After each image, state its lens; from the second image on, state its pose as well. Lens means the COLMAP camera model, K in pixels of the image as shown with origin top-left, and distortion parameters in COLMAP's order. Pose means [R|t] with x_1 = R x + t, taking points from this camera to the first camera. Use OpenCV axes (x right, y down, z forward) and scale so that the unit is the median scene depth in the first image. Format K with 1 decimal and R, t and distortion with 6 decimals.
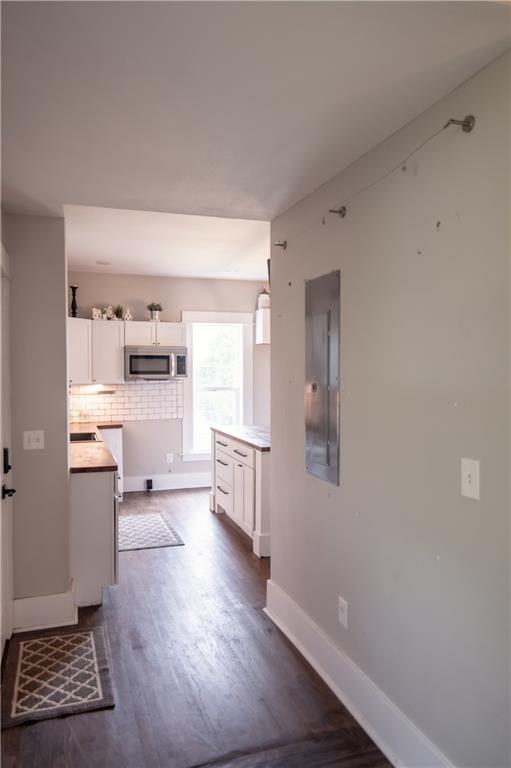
lens RADIAL K [[558.9, 0, 255.5], [0, 558.9, 384.0], [0, 0, 1]] dist [0.000194, 0.000041]
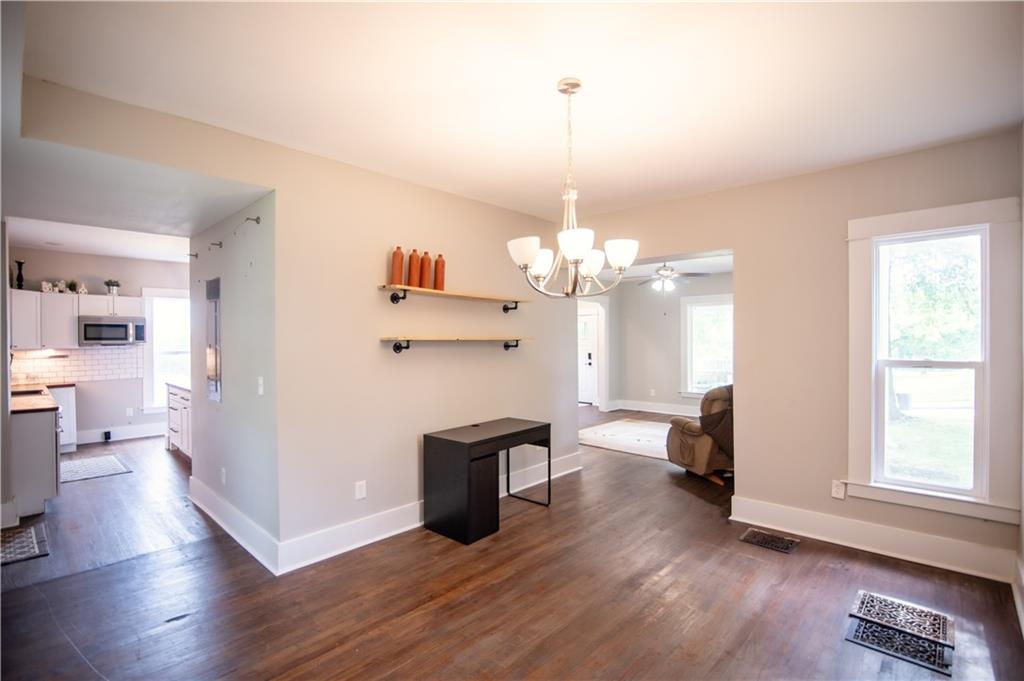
lens RADIAL K [[469.3, 0, 511.1], [0, 469.3, 342.6], [0, 0, 1]] dist [-0.019667, 0.001305]
pose [[0.879061, -0.004058, 0.476691, 0.094256], [0.011699, 0.999846, -0.013064, 0.009877], [-0.476565, 0.017061, 0.878974, -0.255998]]
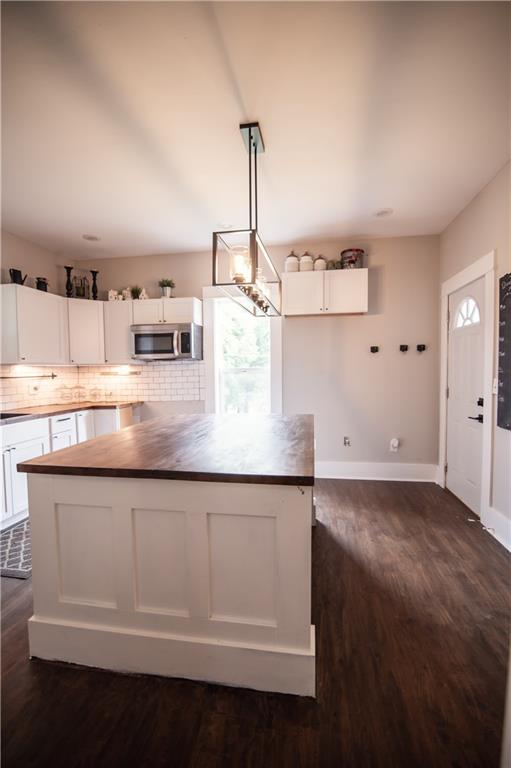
lens RADIAL K [[351.9, 0, 256.1], [0, 351.9, 387.7], [0, 0, 1]] dist [-0.019667, 0.001305]
pose [[0.876716, 0.017914, -0.480675, 0.249058], [0.000893, 0.999244, 0.038868, 0.017345], [0.481008, -0.034505, 0.876037, 0.554499]]
